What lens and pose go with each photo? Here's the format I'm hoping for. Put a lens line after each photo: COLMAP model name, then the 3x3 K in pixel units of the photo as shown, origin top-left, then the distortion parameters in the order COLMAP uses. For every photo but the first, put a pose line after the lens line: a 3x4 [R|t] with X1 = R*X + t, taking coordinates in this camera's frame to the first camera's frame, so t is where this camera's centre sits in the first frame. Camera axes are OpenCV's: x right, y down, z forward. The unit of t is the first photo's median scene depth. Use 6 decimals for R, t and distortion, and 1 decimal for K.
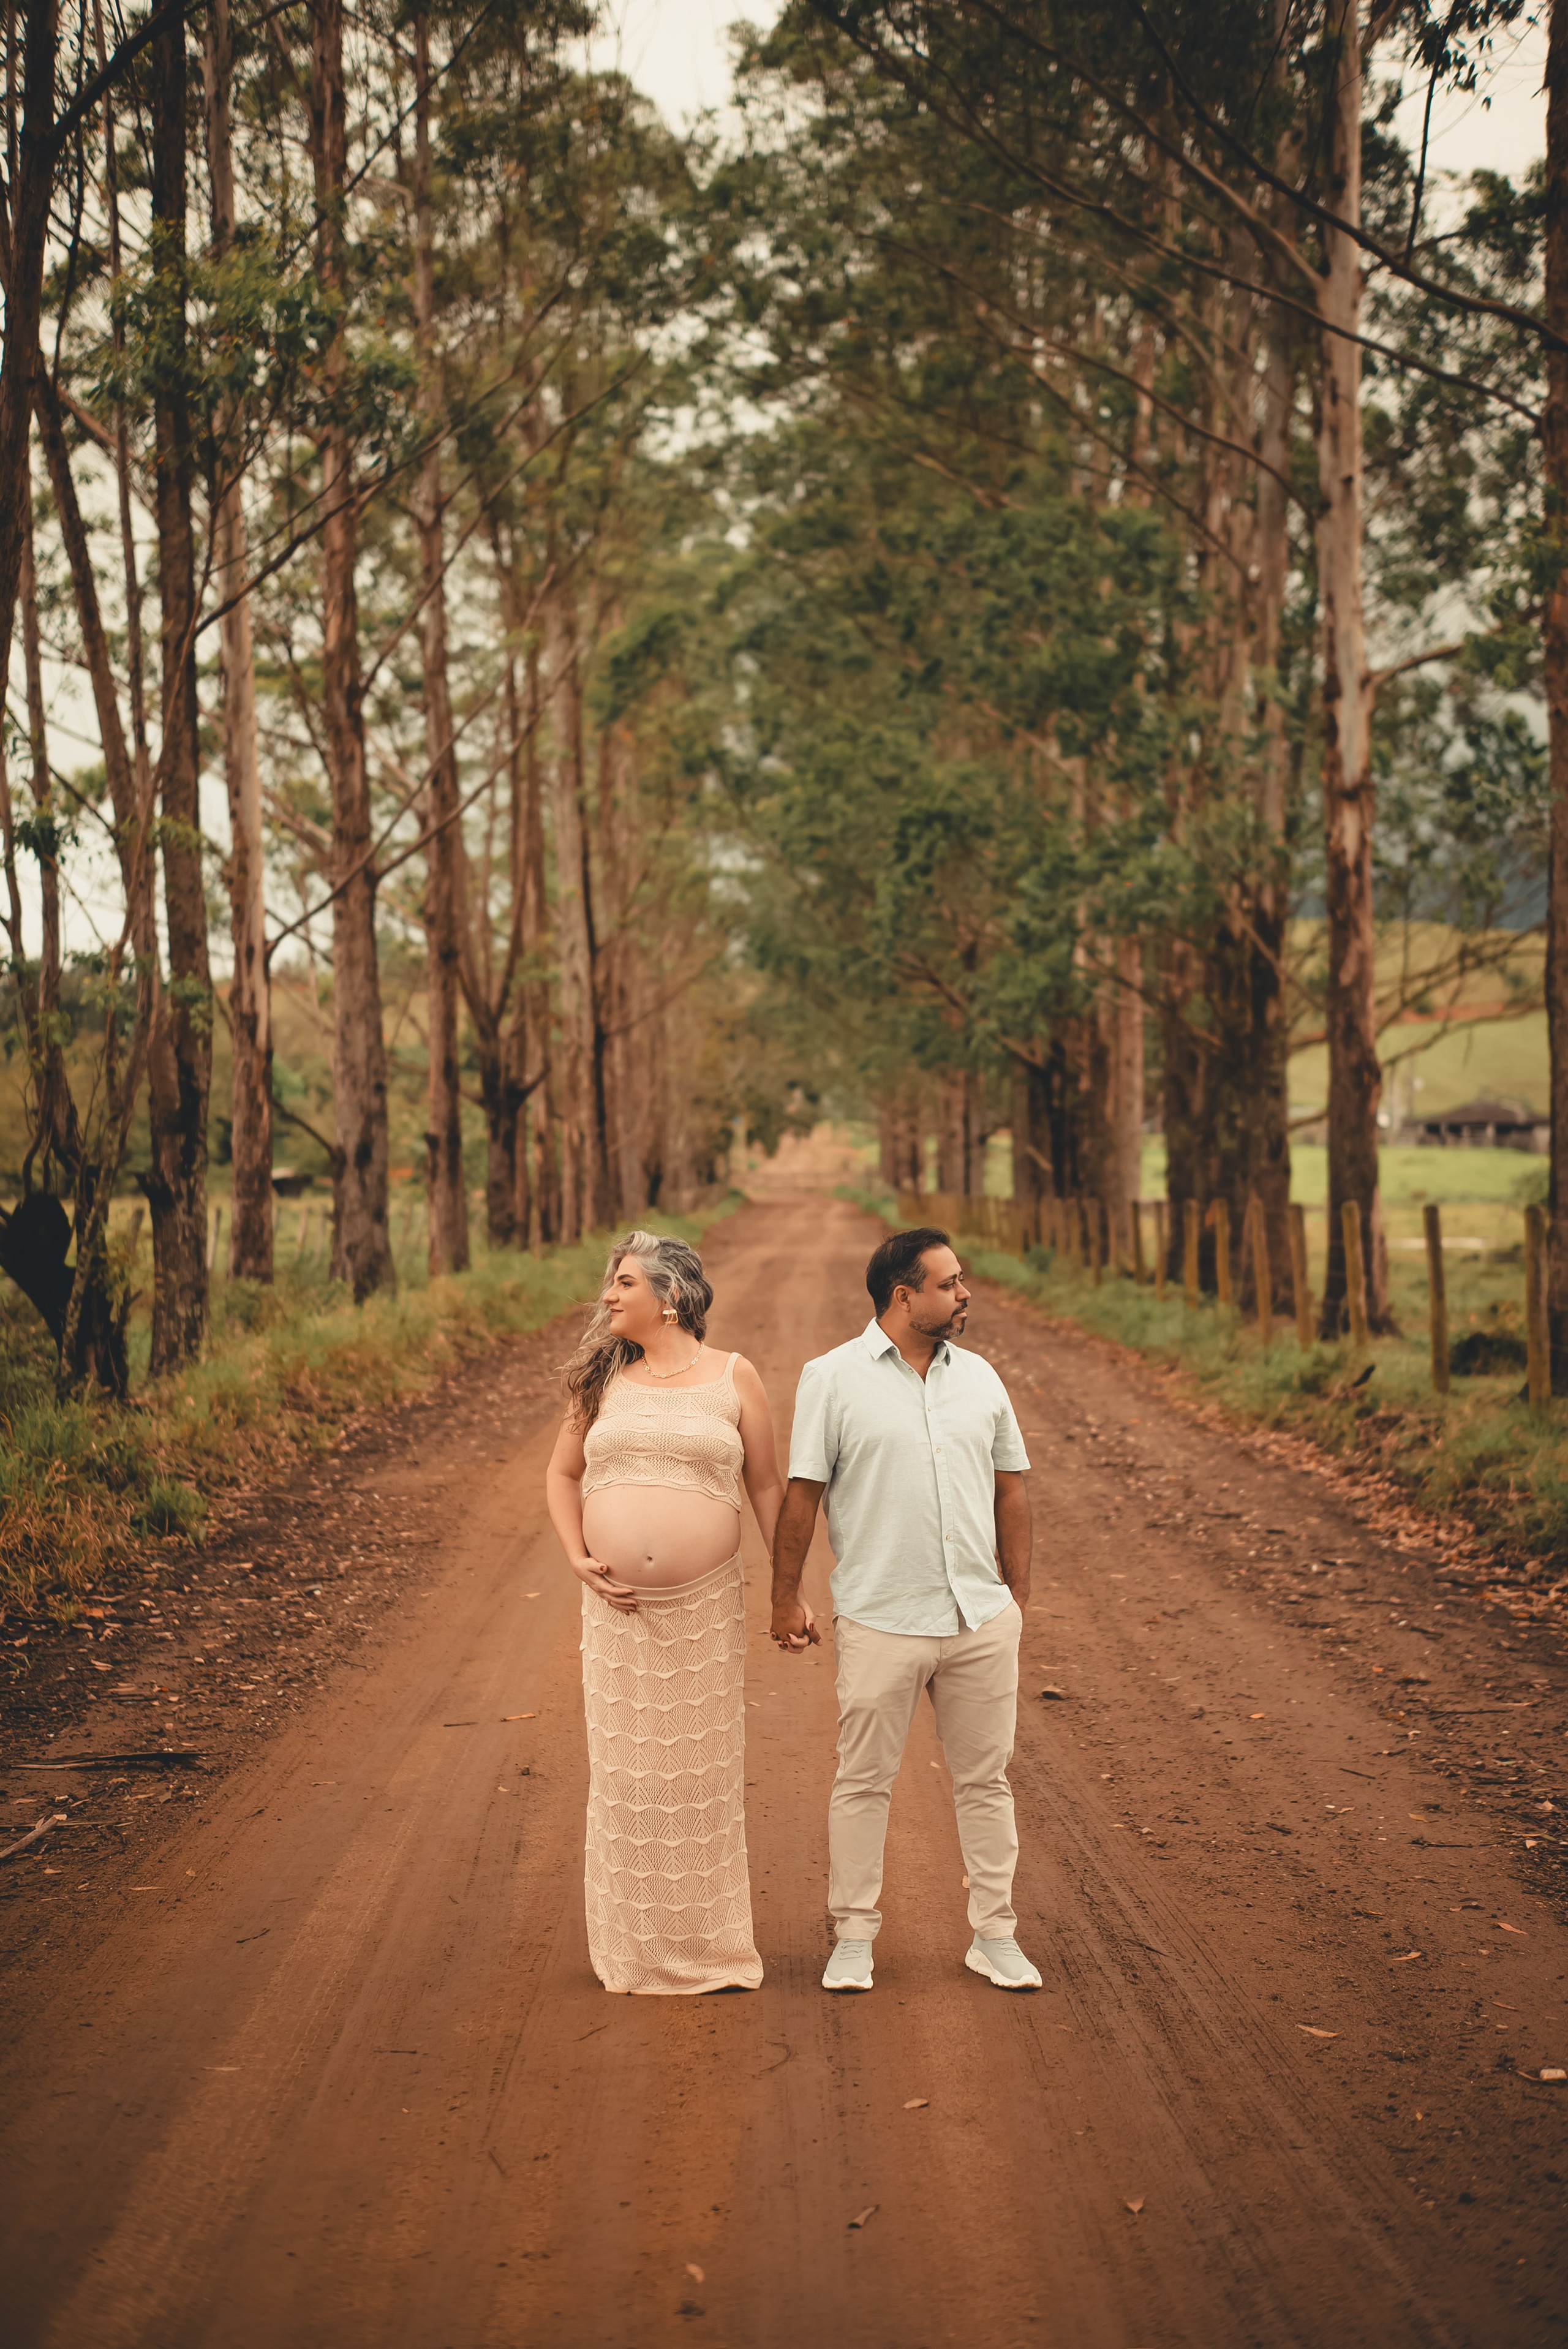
lens RADIAL K [[3345.0, 0, 787.6], [0, 3345.0, 1164.2], [0, 0, 1]] dist [-0.046324, 0.406049]
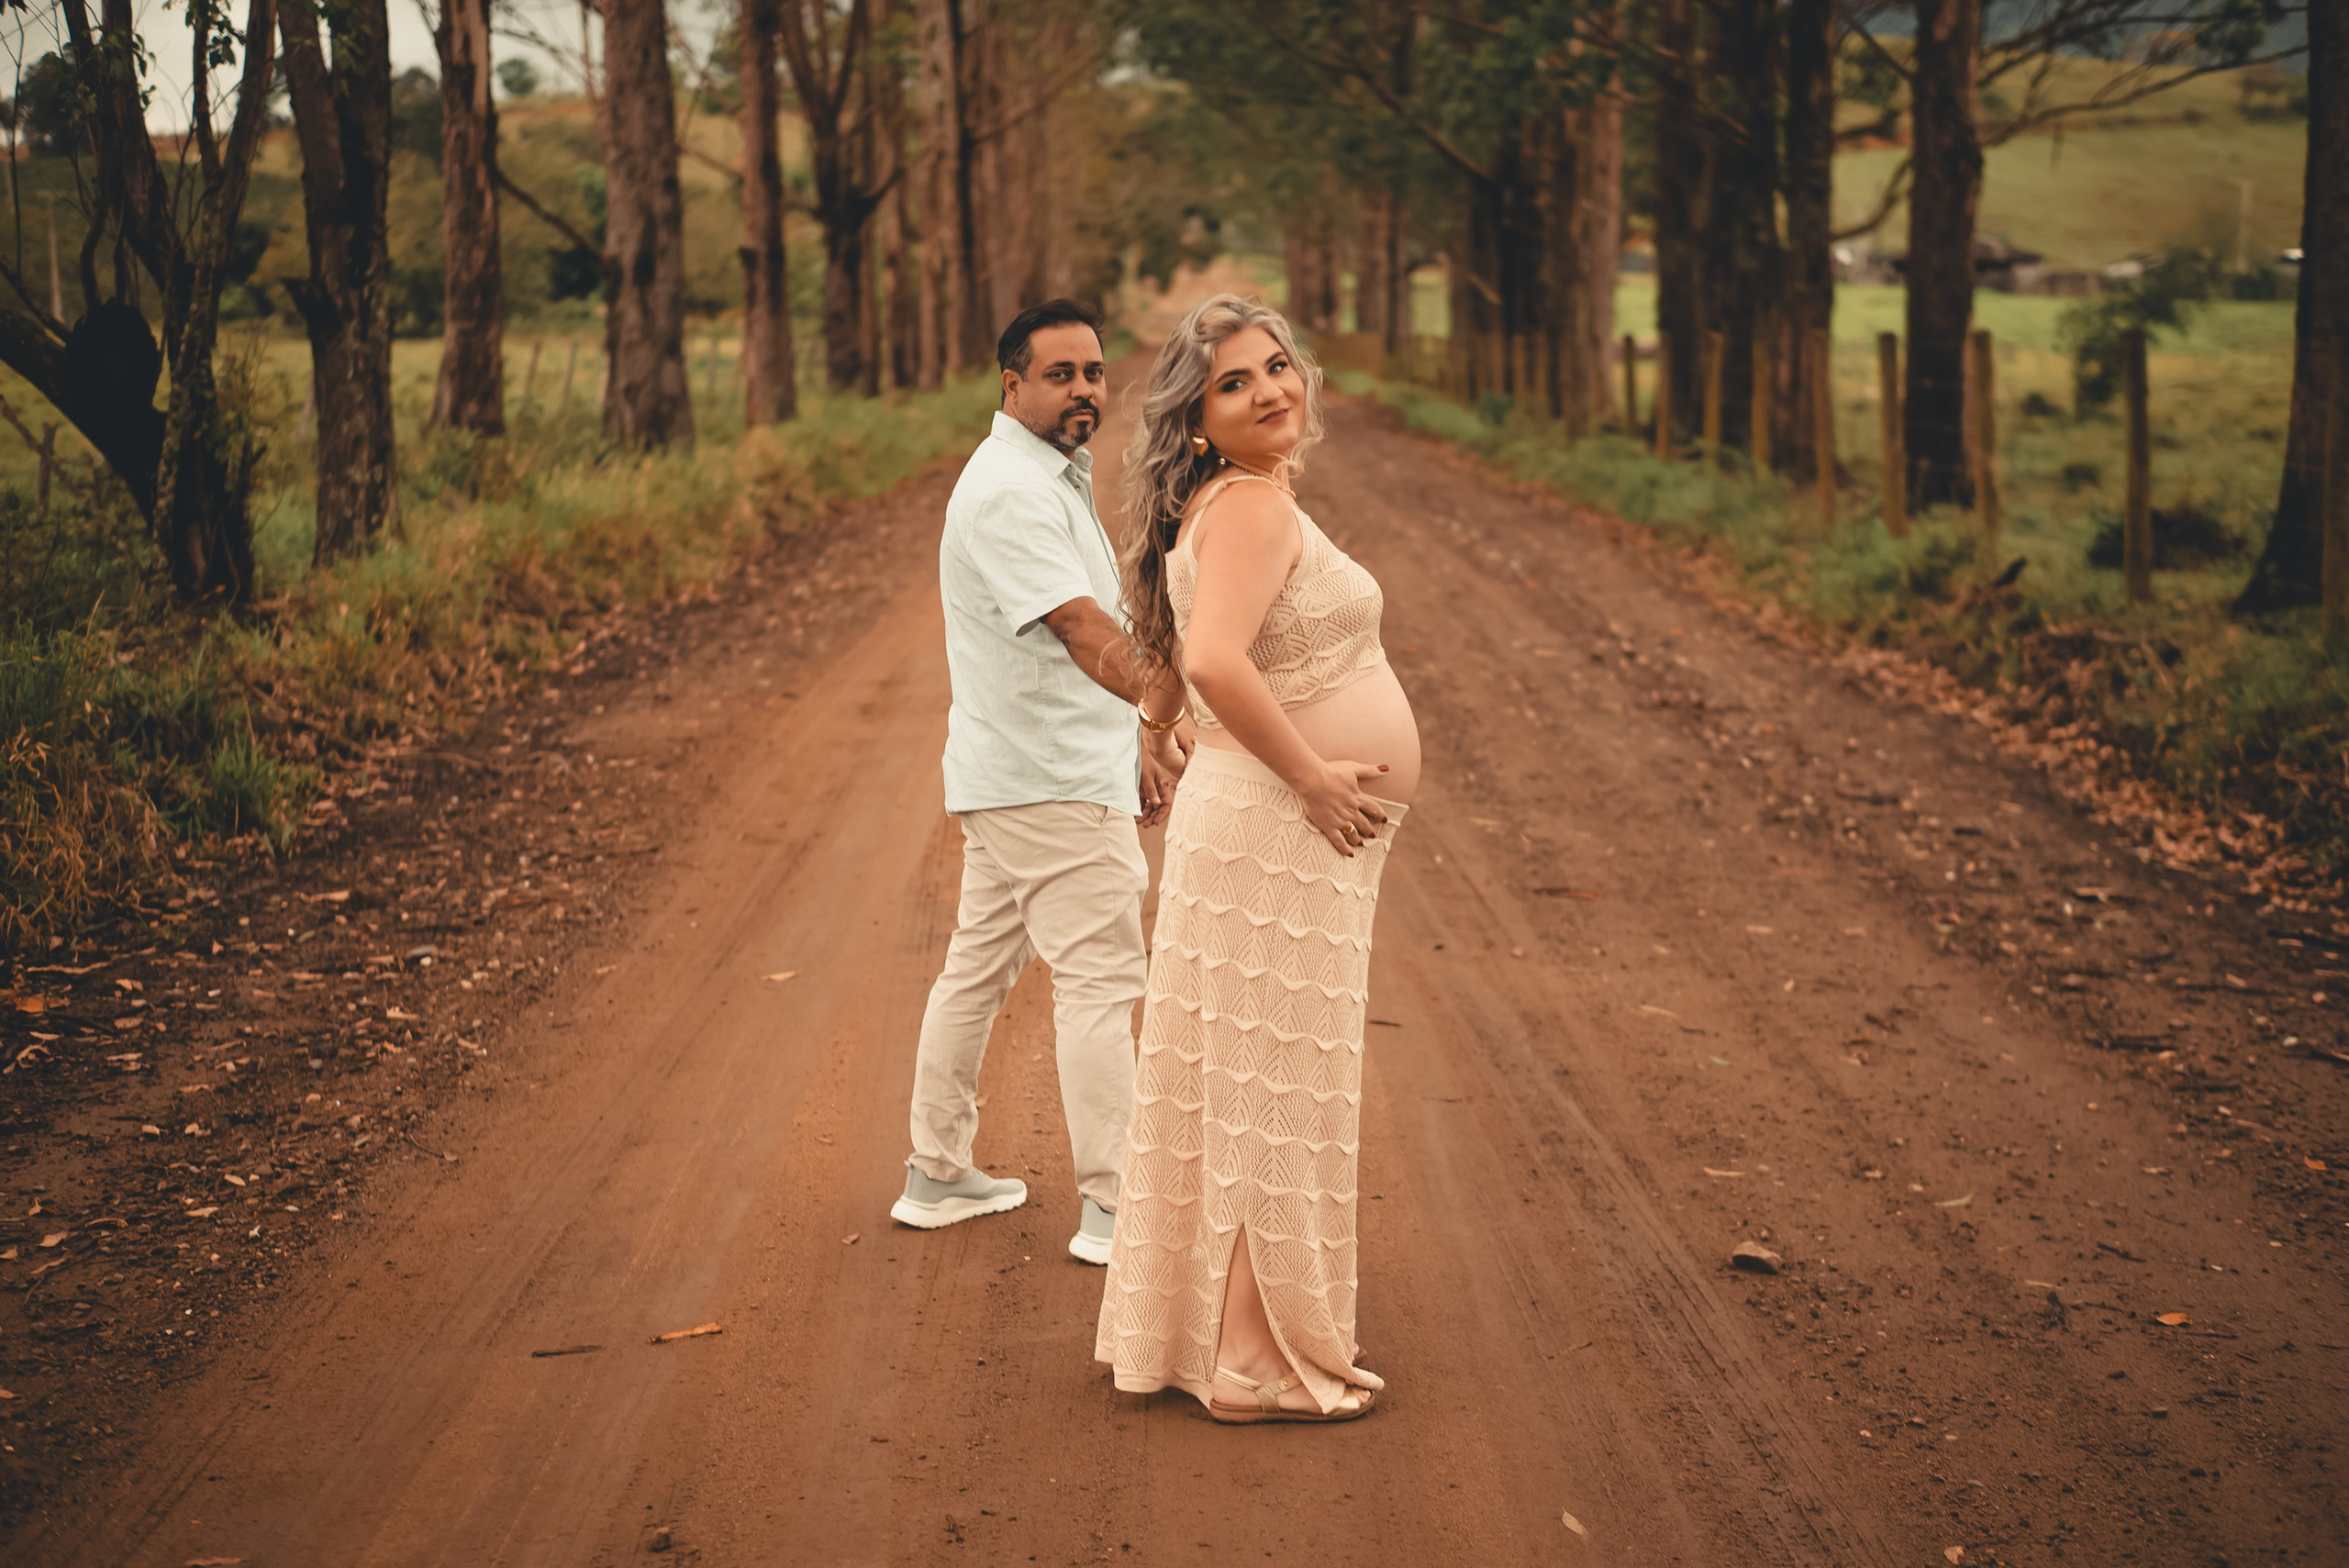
lens RADIAL K [[3542.0, 0, 1174.2], [0, 3542.0, 835.1], [0, 0, 1]] dist [-0.044186, 0.401640]
pose [[0.999992, 0.003785, -0.001549, -0.004569], [-0.003515, 0.989052, 0.147523, 0.008797], [0.002090, -0.147517, 0.989057, 0.267880]]
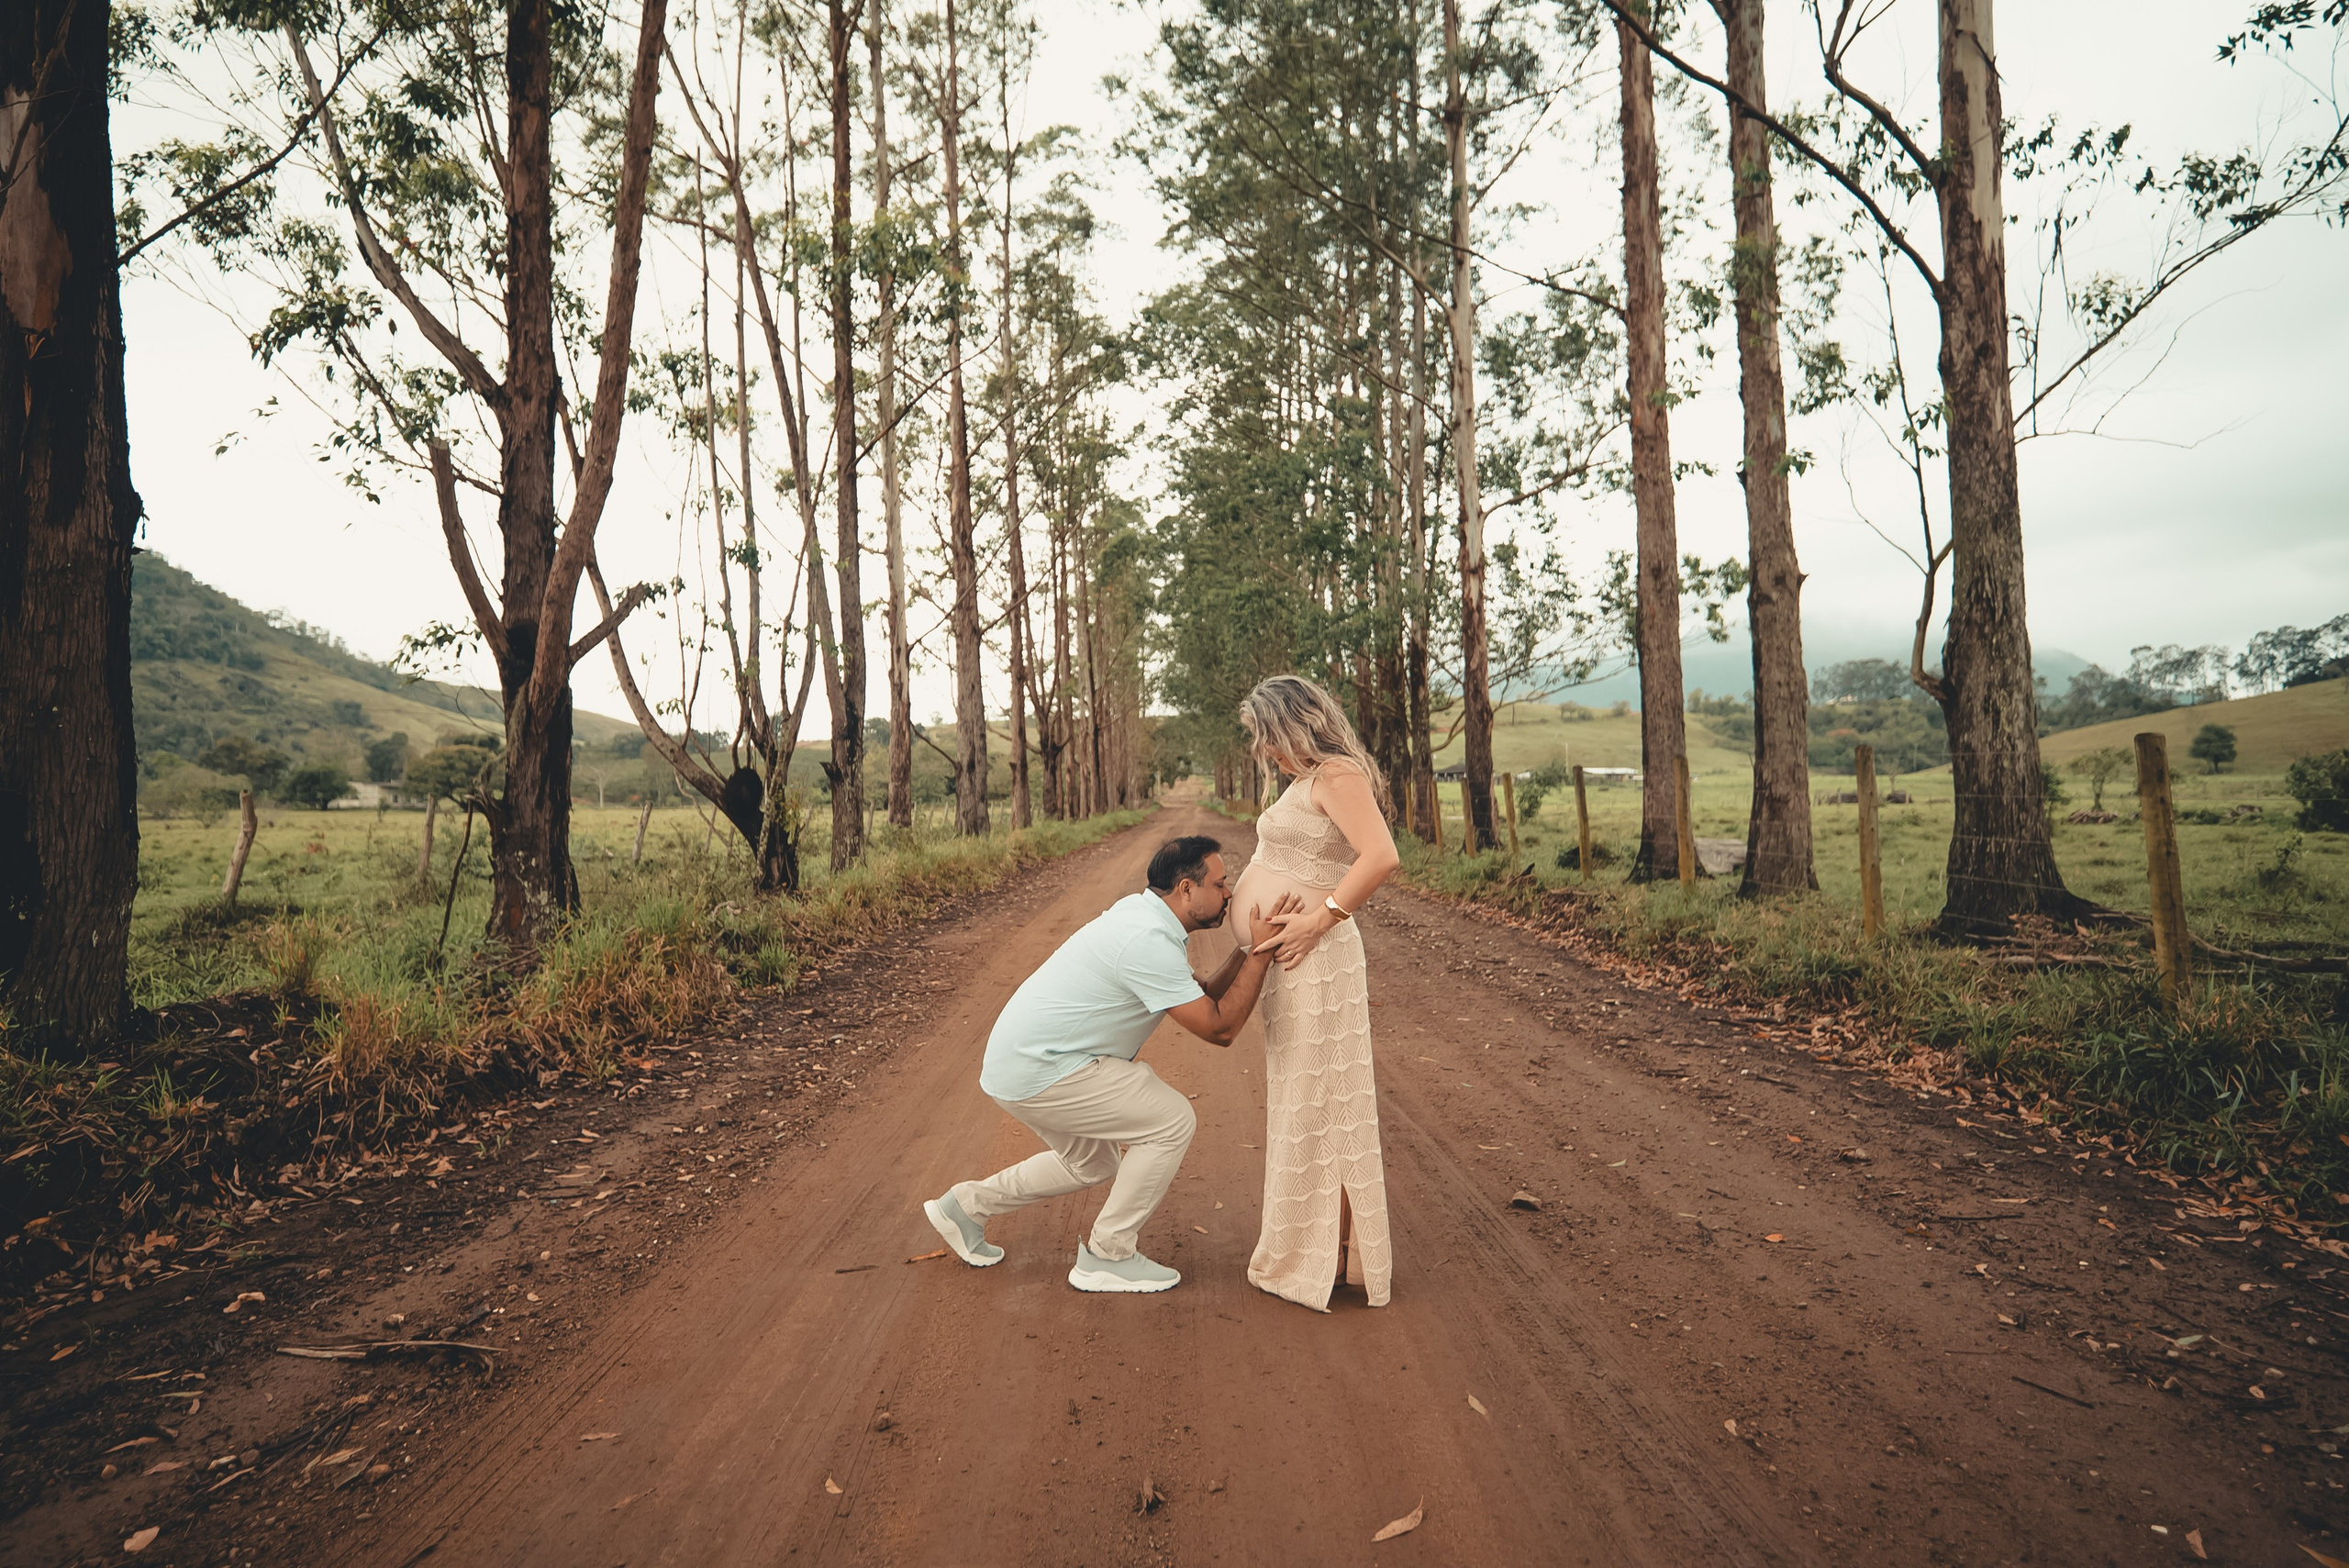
lens RADIAL K [[1297.2, 0, 1143.6], [0, 1297.2, 731.2], [0, 0, 1]] dist [0.003476, -0.000865]
pose [[0.999616, -0.013097, -0.024415, -0.008132], [0.011836, 0.998624, -0.051081, 0.026312], [0.025051, 0.050773, 0.998396, 0.357169]]
